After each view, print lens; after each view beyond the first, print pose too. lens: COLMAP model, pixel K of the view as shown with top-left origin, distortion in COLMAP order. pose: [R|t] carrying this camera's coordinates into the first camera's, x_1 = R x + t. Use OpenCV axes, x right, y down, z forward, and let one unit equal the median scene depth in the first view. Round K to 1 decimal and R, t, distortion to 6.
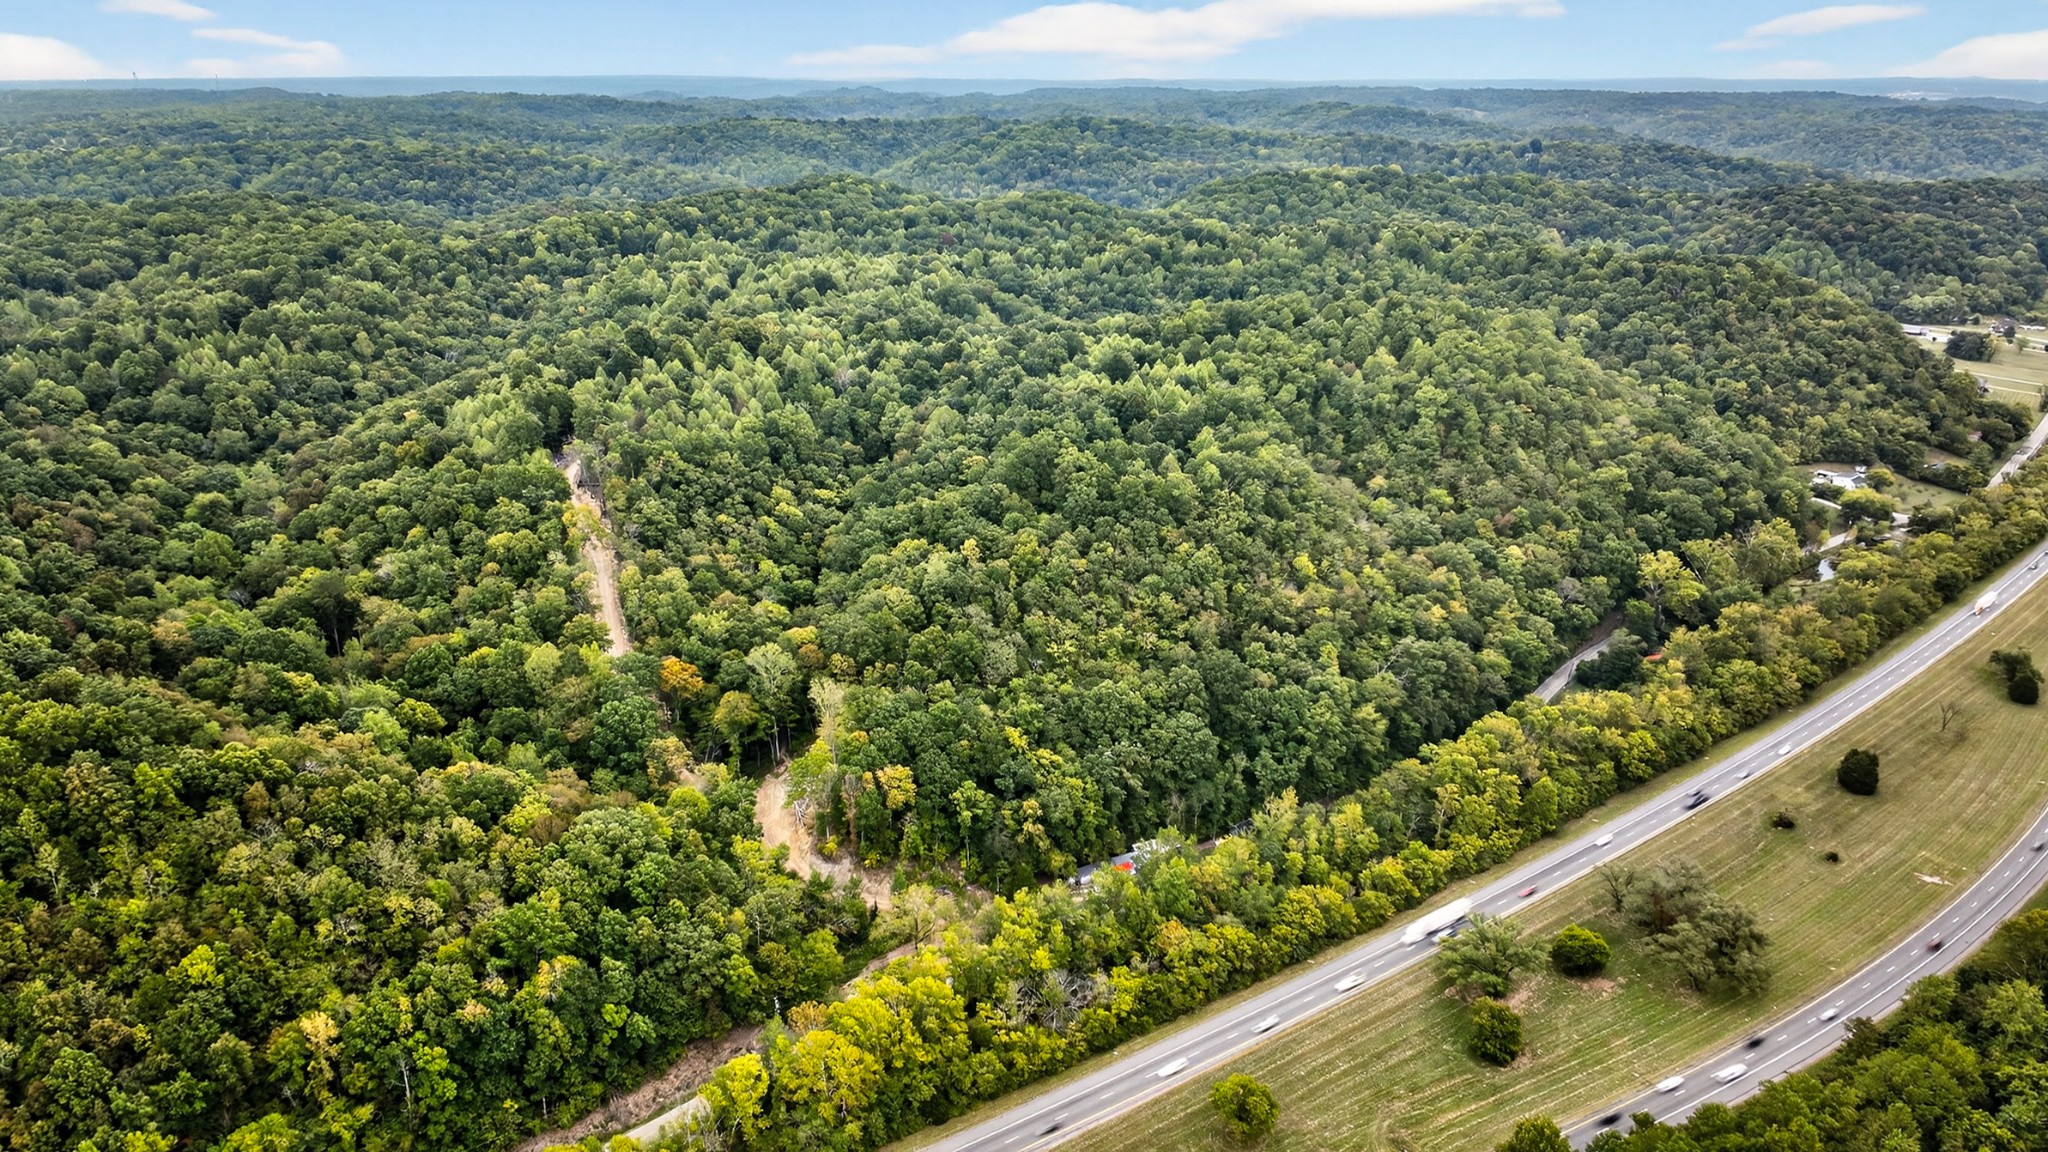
lens RADIAL K [[1403.2, 0, 1024.0], [0, 1403.2, 576.0], [0, 0, 1]] dist [-0.005152, -0.007234]
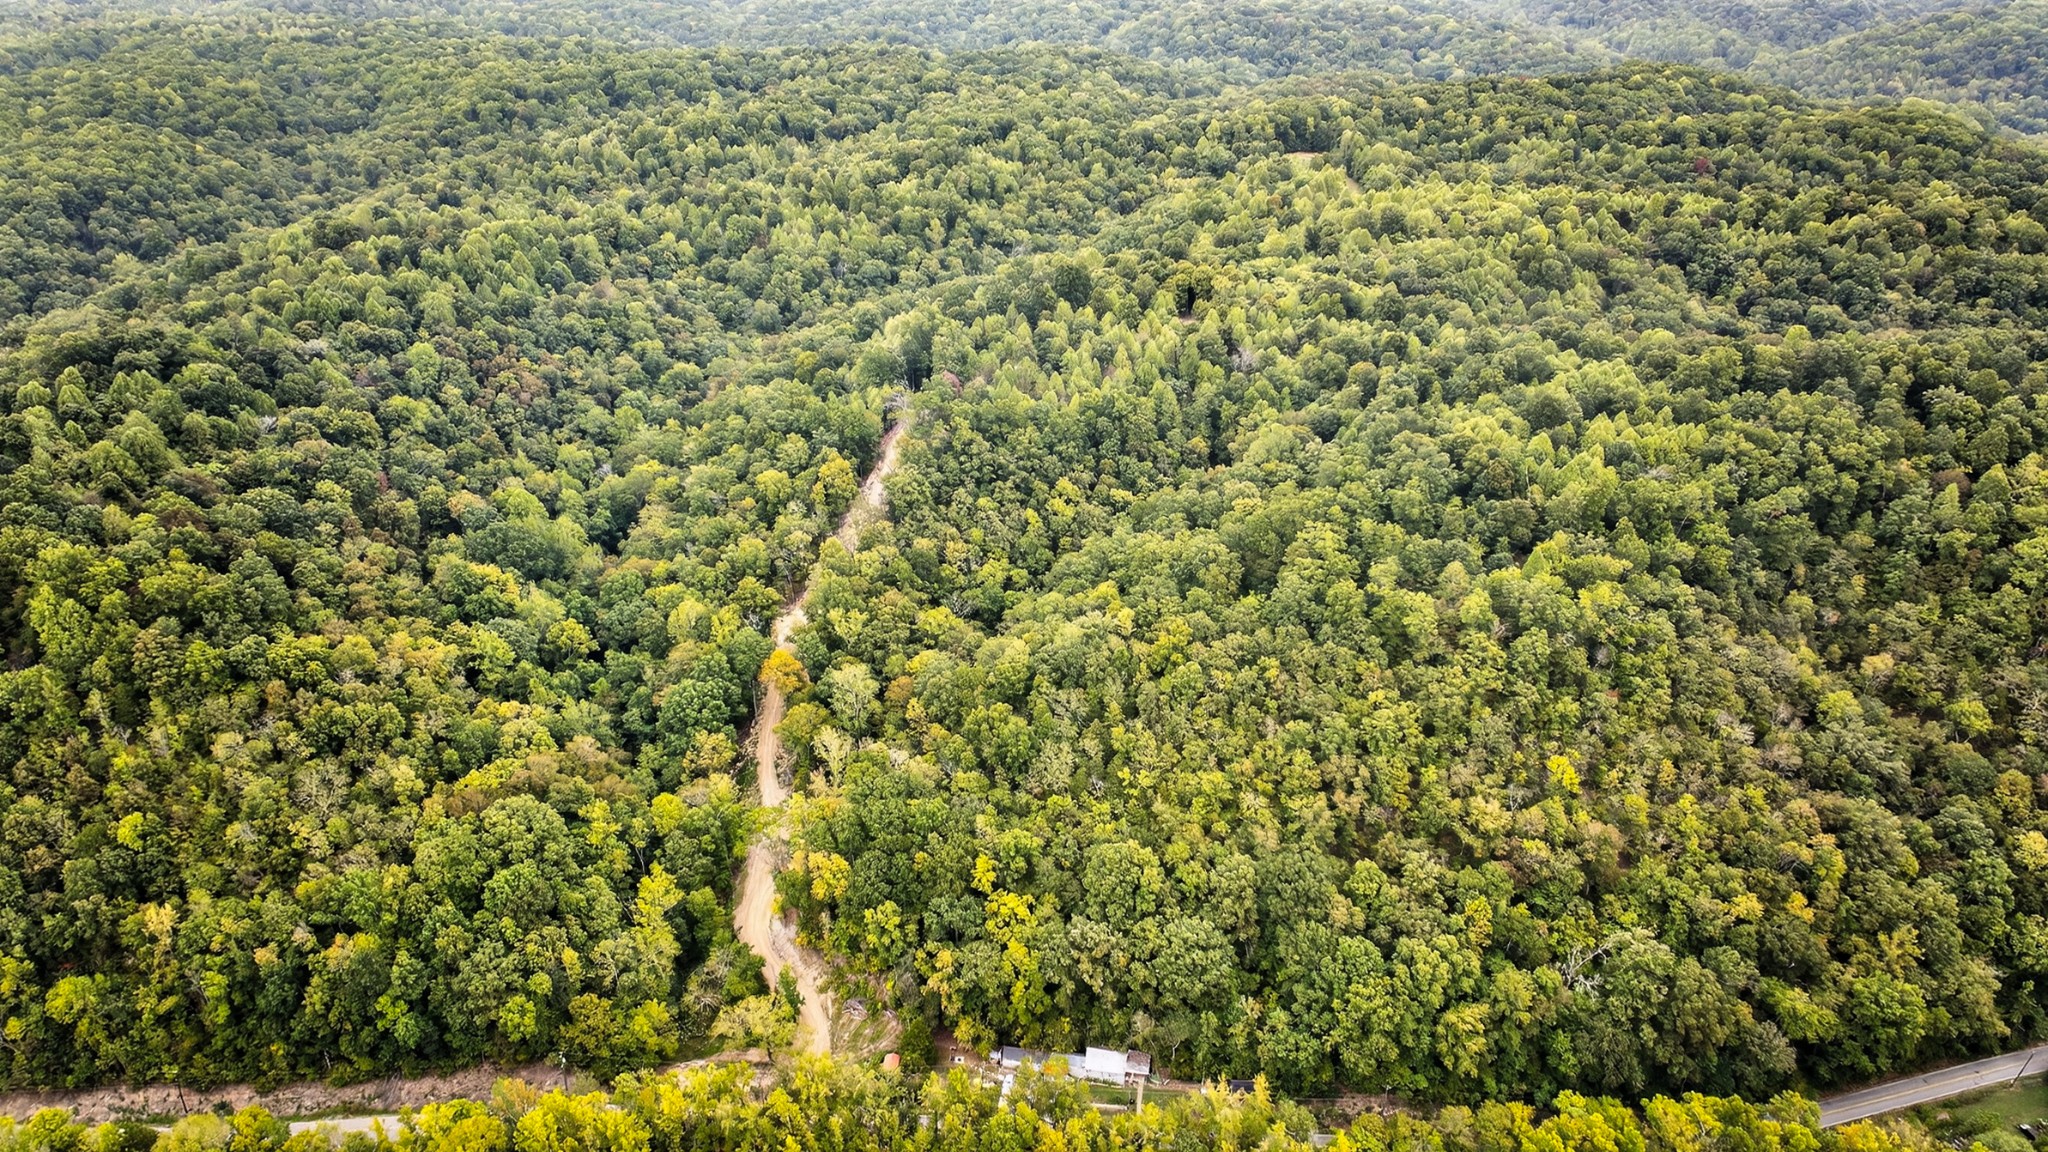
lens RADIAL K [[1411.7, 0, 1019.0], [0, 1411.7, 573.6], [0, 0, 1]] dist [0.004208, -0.021387]
pose [[0.789428, 0.264556, -0.553907, 0.294479], [-0.206788, 0.964232, 0.165820, -0.136962], [0.577963, -0.016361, 0.815899, 0.222788]]
